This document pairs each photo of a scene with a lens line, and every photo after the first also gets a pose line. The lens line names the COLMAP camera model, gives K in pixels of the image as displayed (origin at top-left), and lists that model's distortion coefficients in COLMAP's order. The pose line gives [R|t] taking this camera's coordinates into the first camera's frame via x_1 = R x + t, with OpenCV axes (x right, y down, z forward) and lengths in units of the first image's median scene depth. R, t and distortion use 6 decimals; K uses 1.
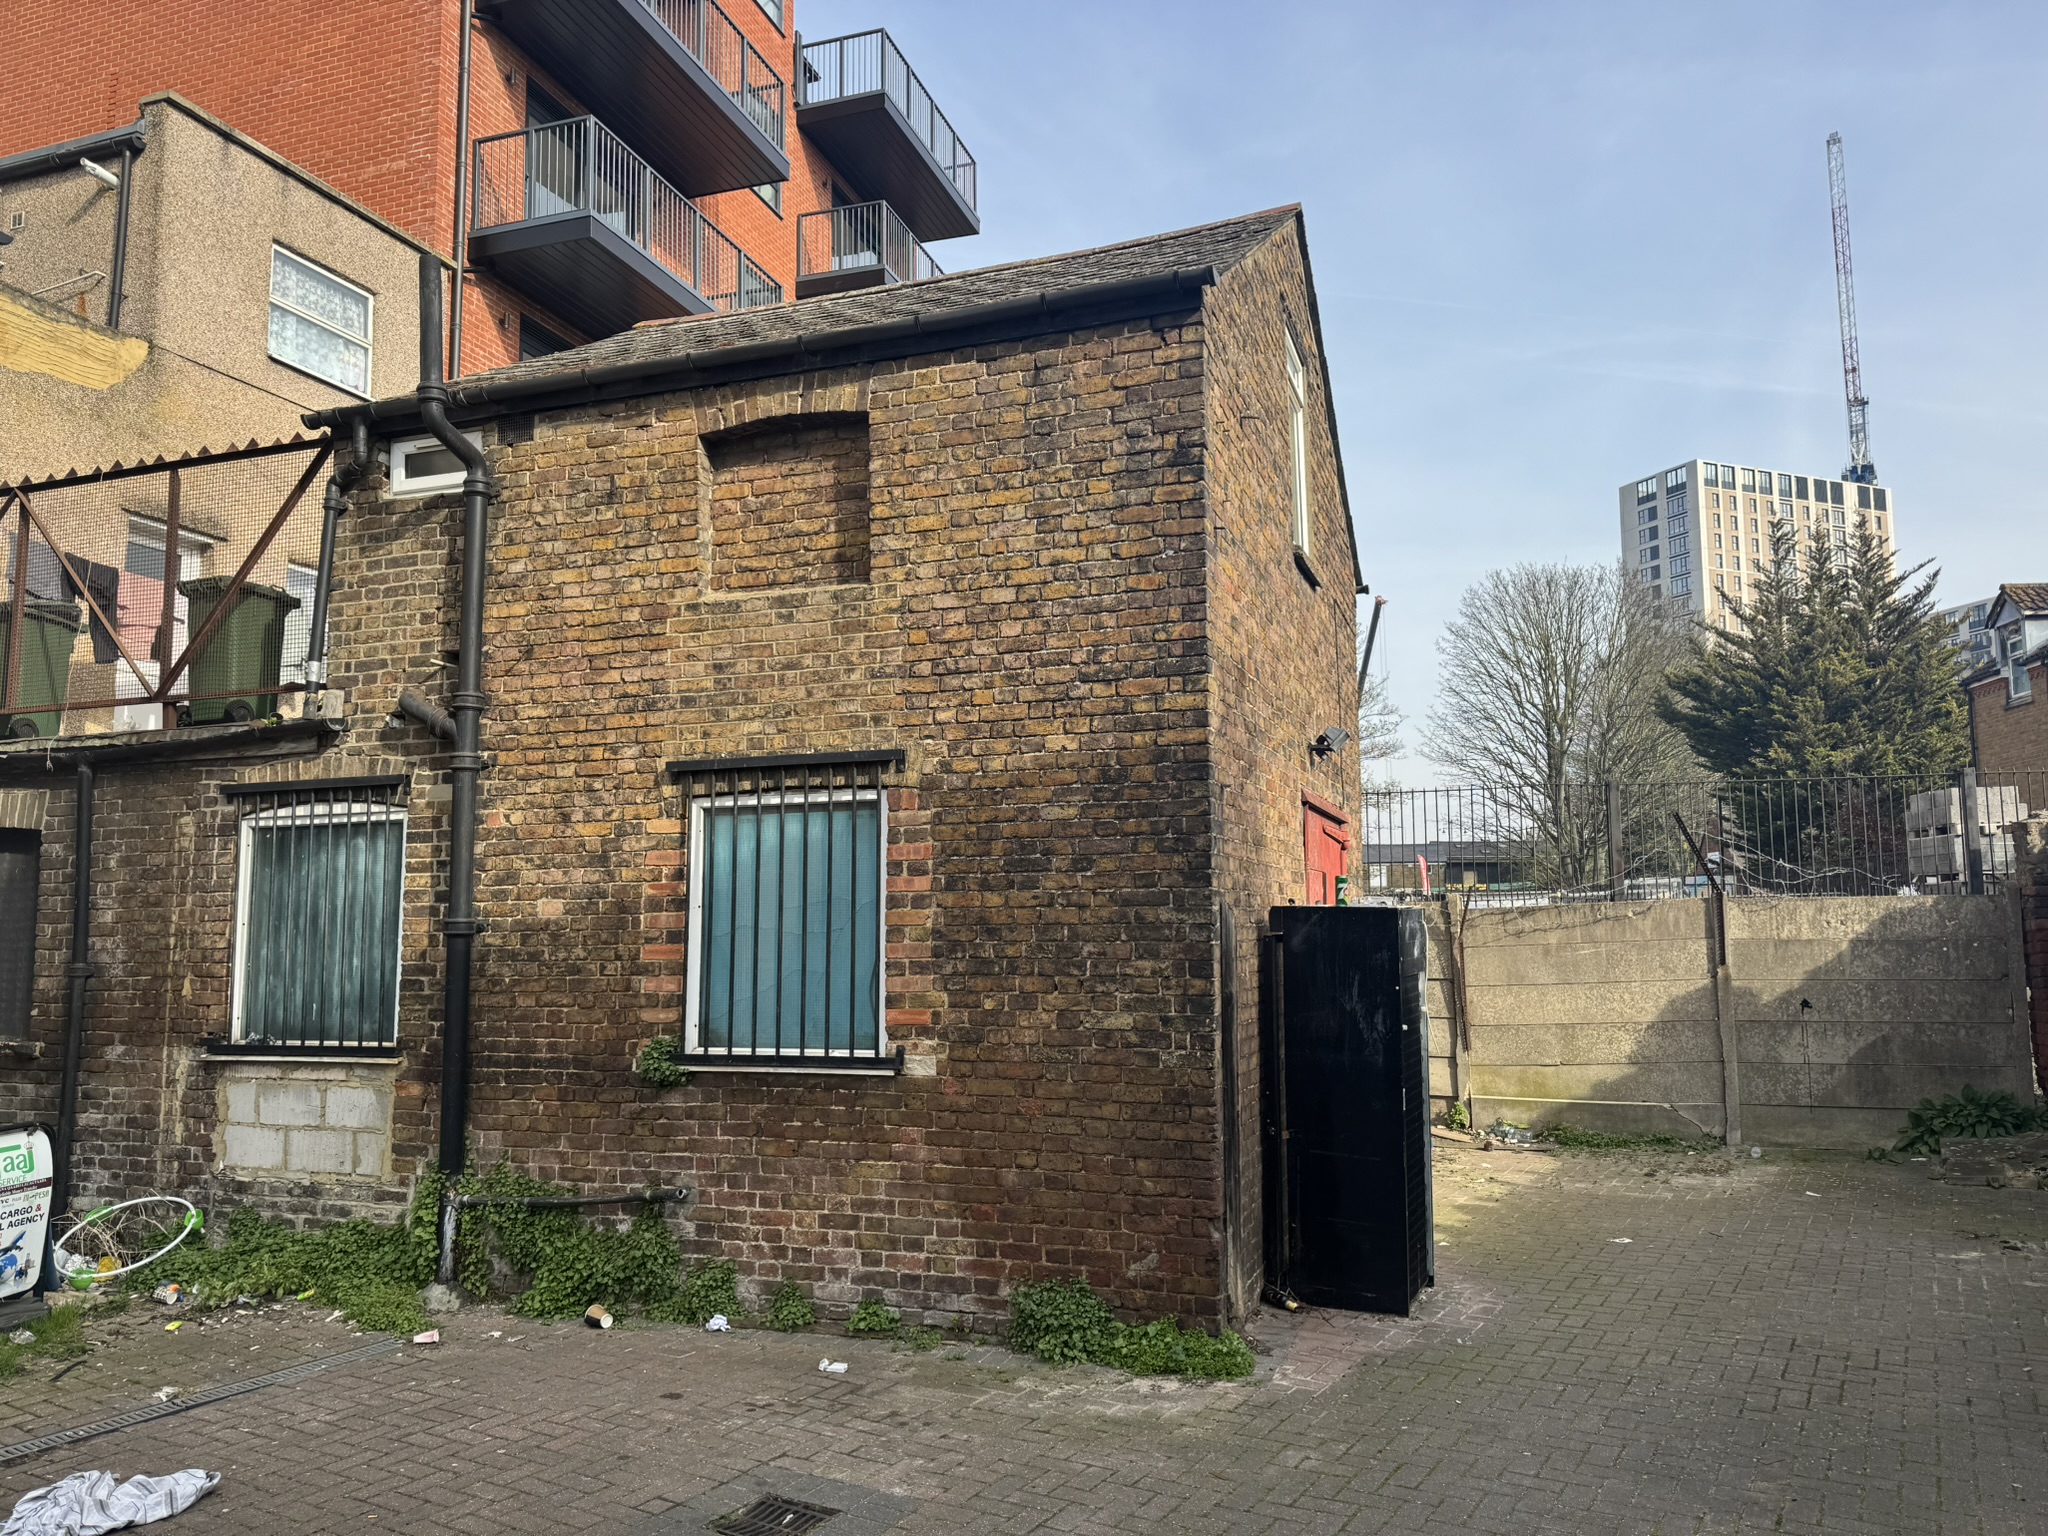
lens RADIAL K [[1462.6, 0, 1025.2], [0, 1462.6, 779.8], [0, 0, 1]] dist [0.052872, -0.045474]
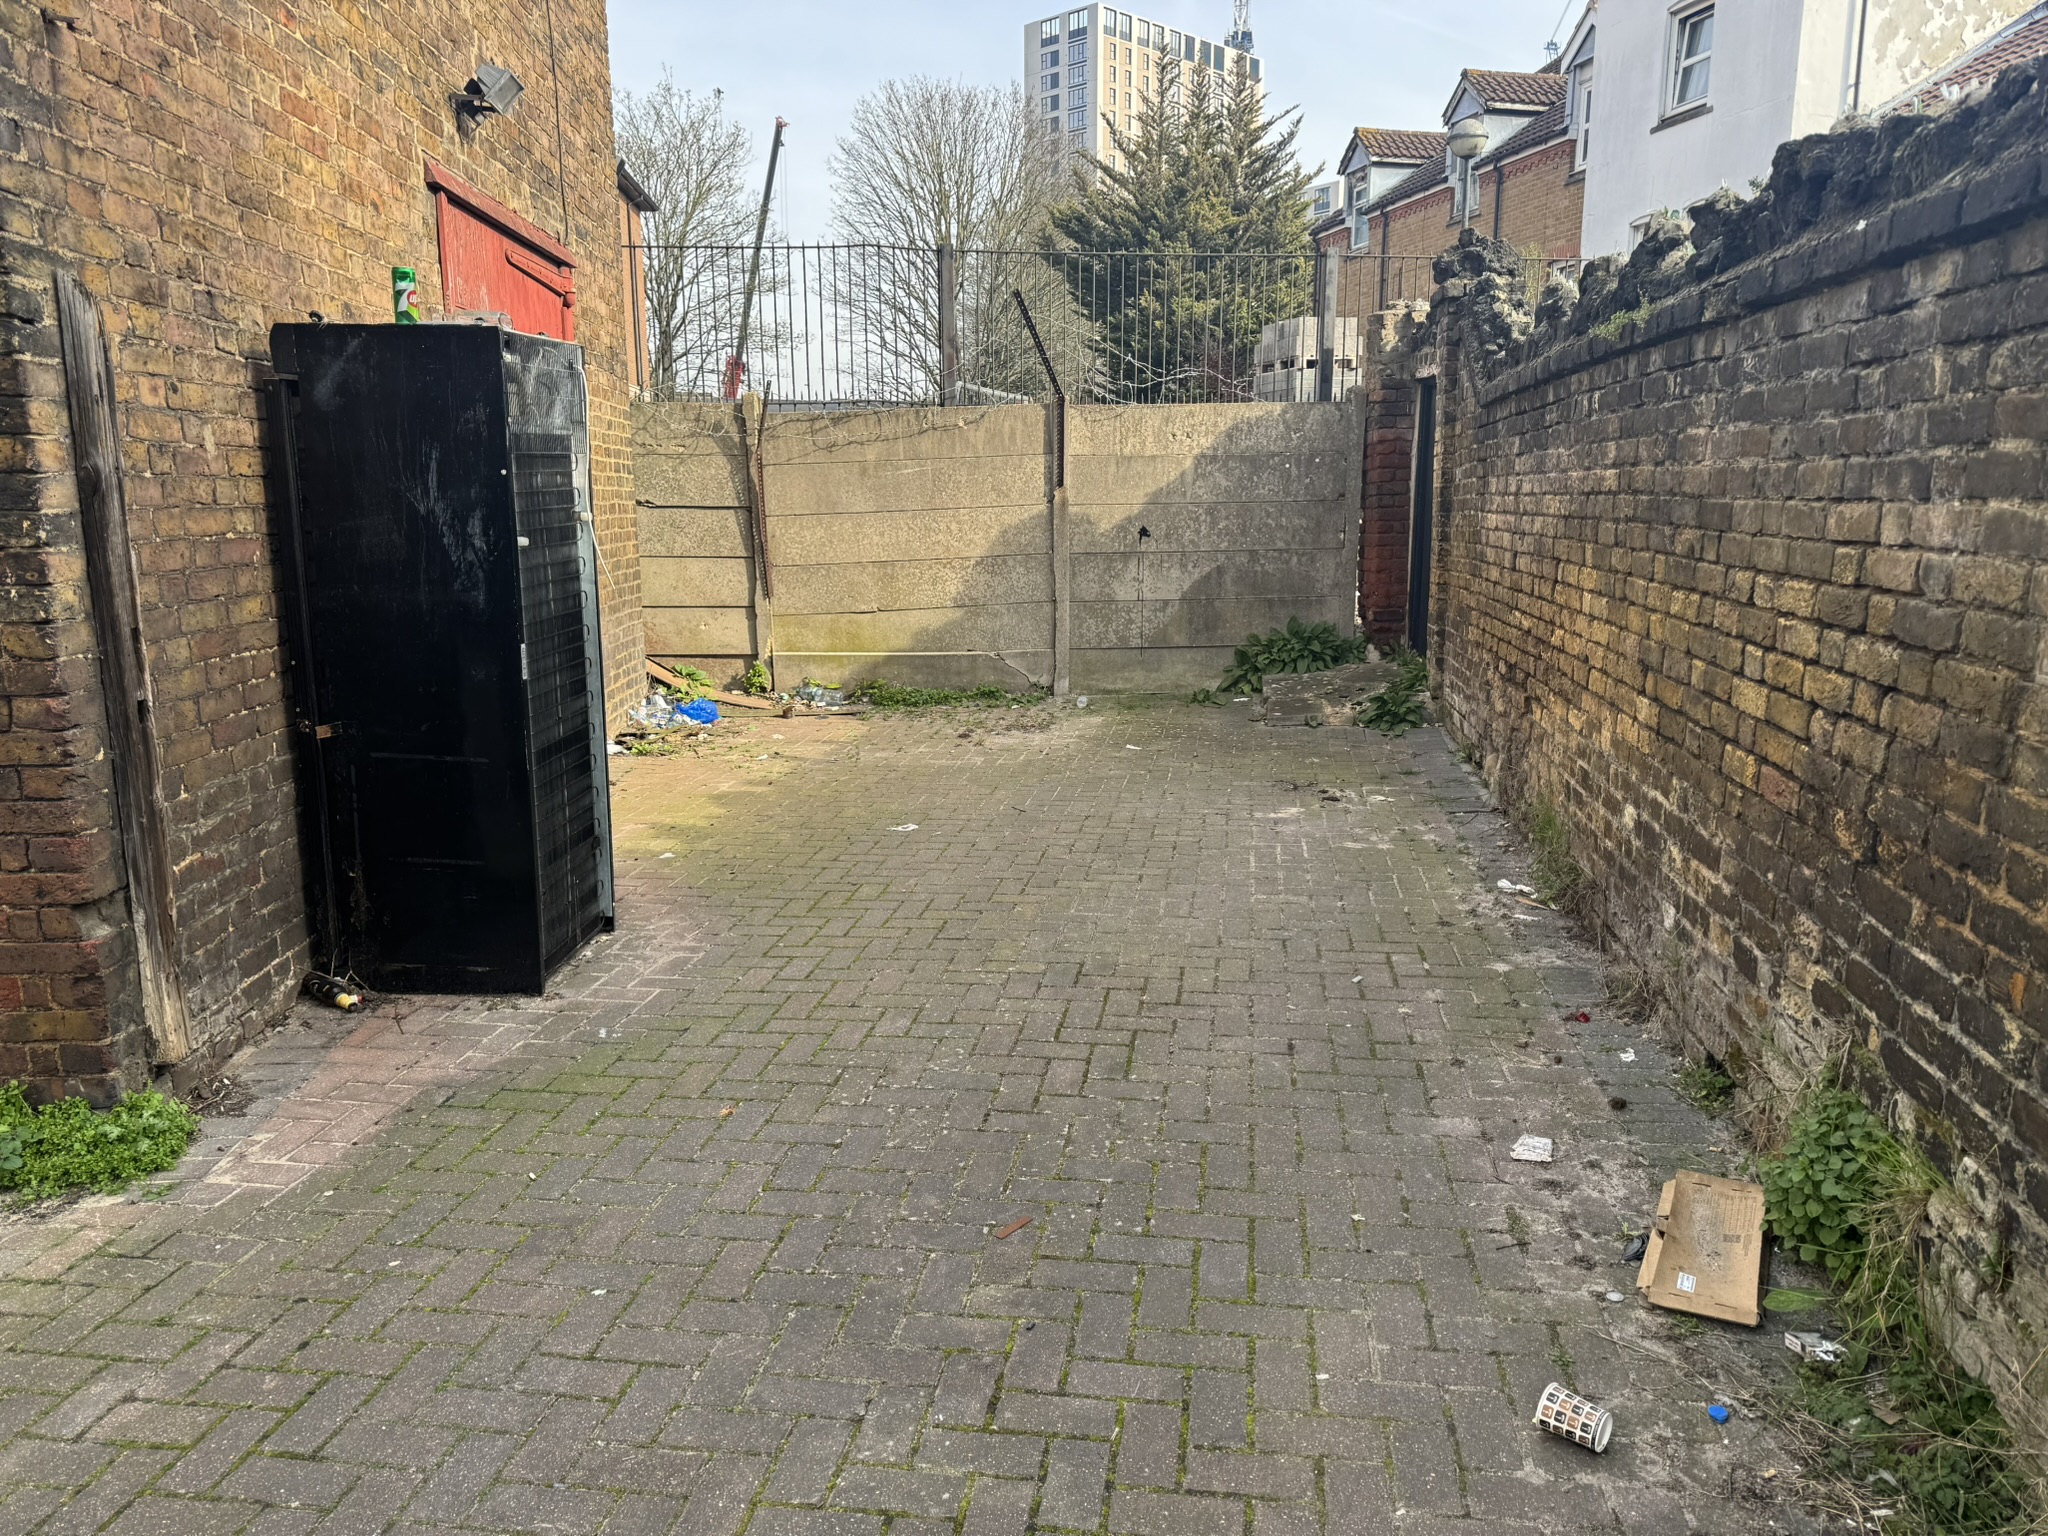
lens RADIAL K [[1447.6, 0, 1024.0], [0, 1447.6, 768.0], [0, 0, 1]] dist [0.201229, -0.378113]
pose [[0.924697, -0.068235, 0.374540, 0.131700], [-0.040401, 0.960663, 0.274762, 0.052112], [-0.378555, -0.269203, 0.885565, 0.230719]]
